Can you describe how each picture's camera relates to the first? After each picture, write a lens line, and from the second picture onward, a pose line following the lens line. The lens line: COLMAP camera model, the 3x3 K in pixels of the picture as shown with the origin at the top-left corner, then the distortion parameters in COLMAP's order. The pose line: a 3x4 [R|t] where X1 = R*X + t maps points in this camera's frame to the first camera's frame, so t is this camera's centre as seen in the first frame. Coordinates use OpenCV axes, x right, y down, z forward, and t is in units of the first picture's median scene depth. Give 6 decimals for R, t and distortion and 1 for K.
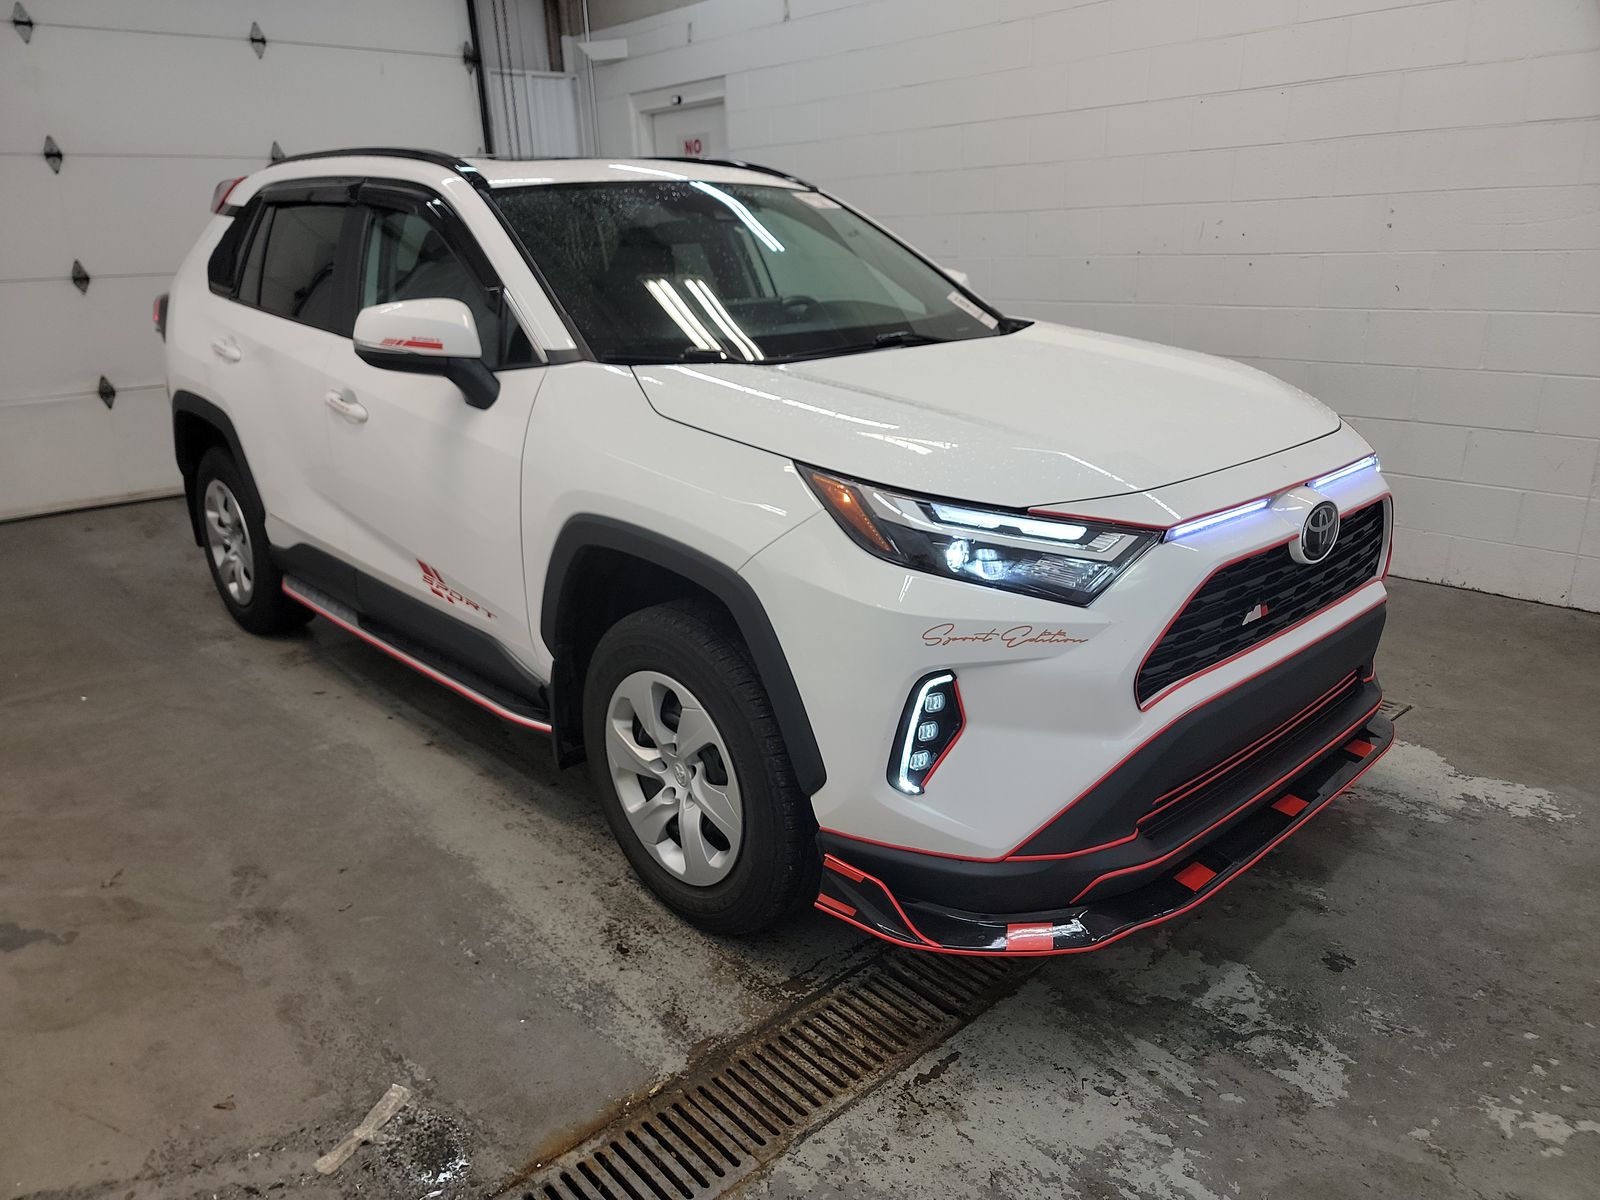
lens RADIAL K [[1119.2, 0, 804.6], [0, 1119.2, 602.3], [0, 0, 1]] dist [0.065142, -0.051077]
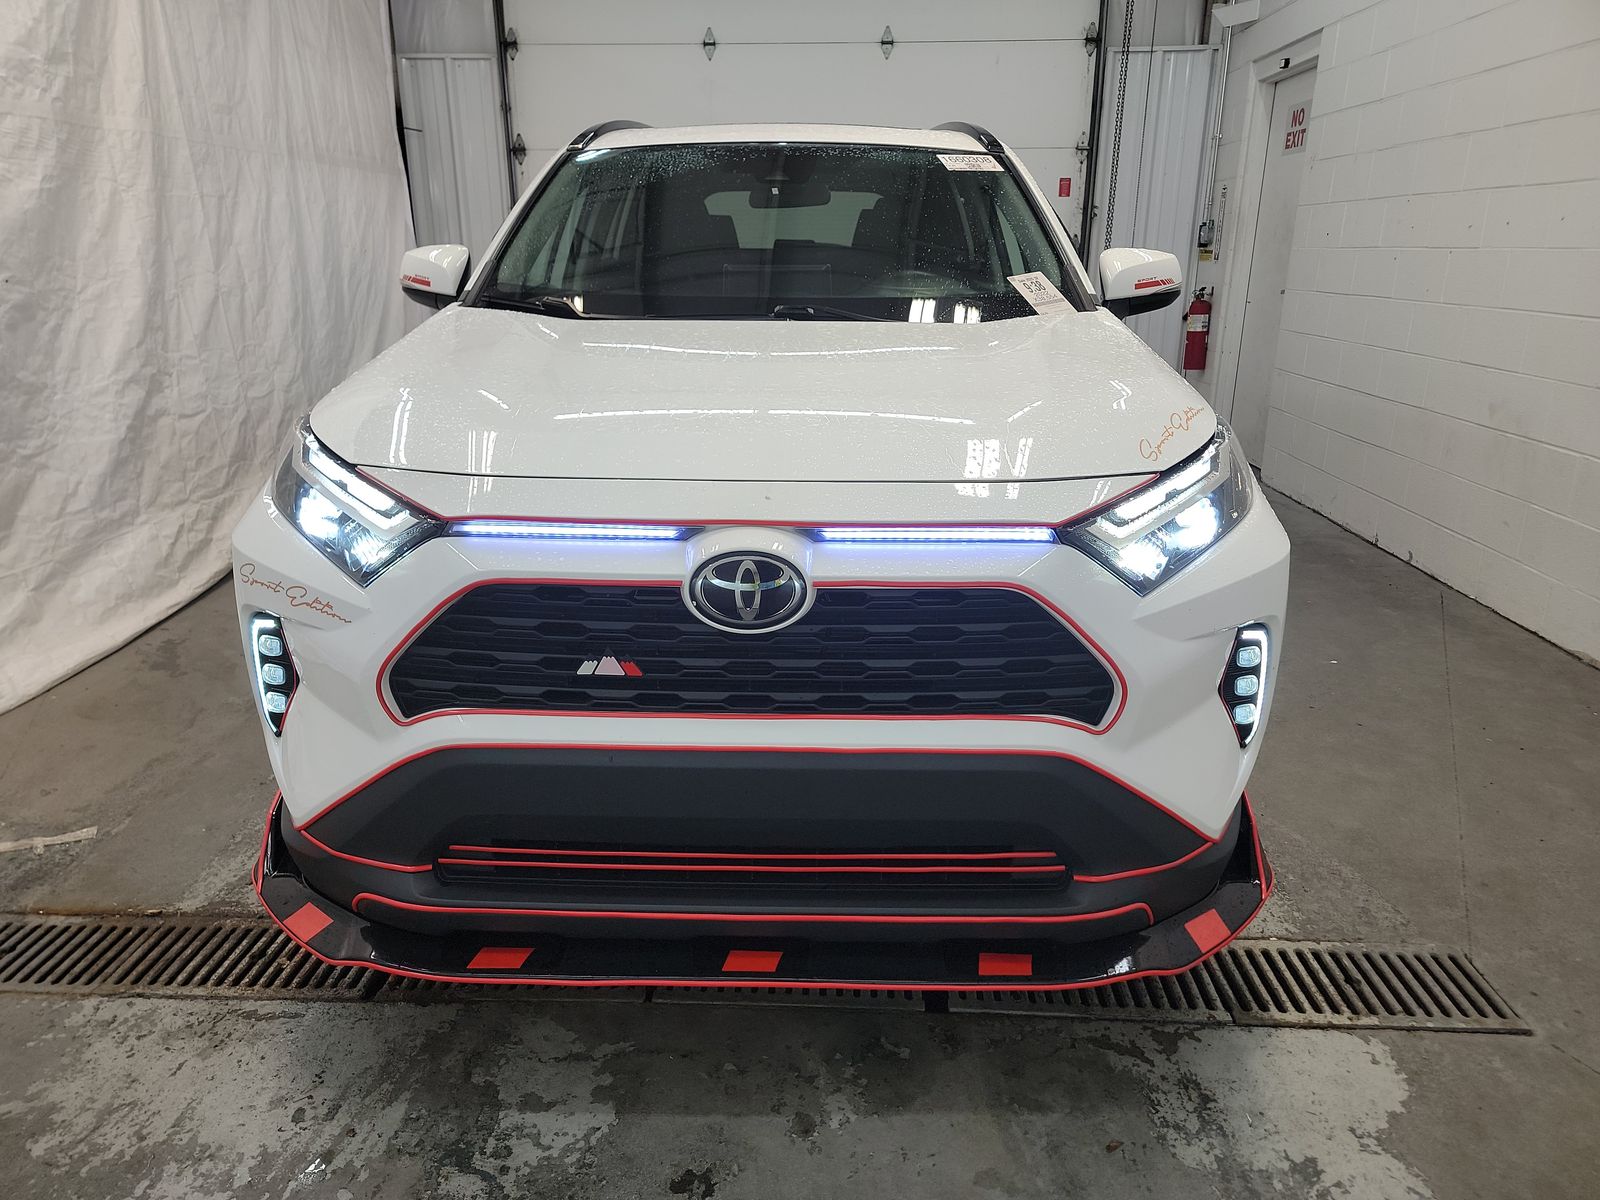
lens RADIAL K [[1119.2, 0, 807.9], [0, 1119.2, 602.7], [0, 0, 1]] dist [0.065142, -0.051077]
pose [[0.713319, 0.238833, -0.658889, 0.962730], [-0.239867, 0.966562, 0.090676, -0.130487], [0.658514, 0.093365, 0.746755, 0.503311]]
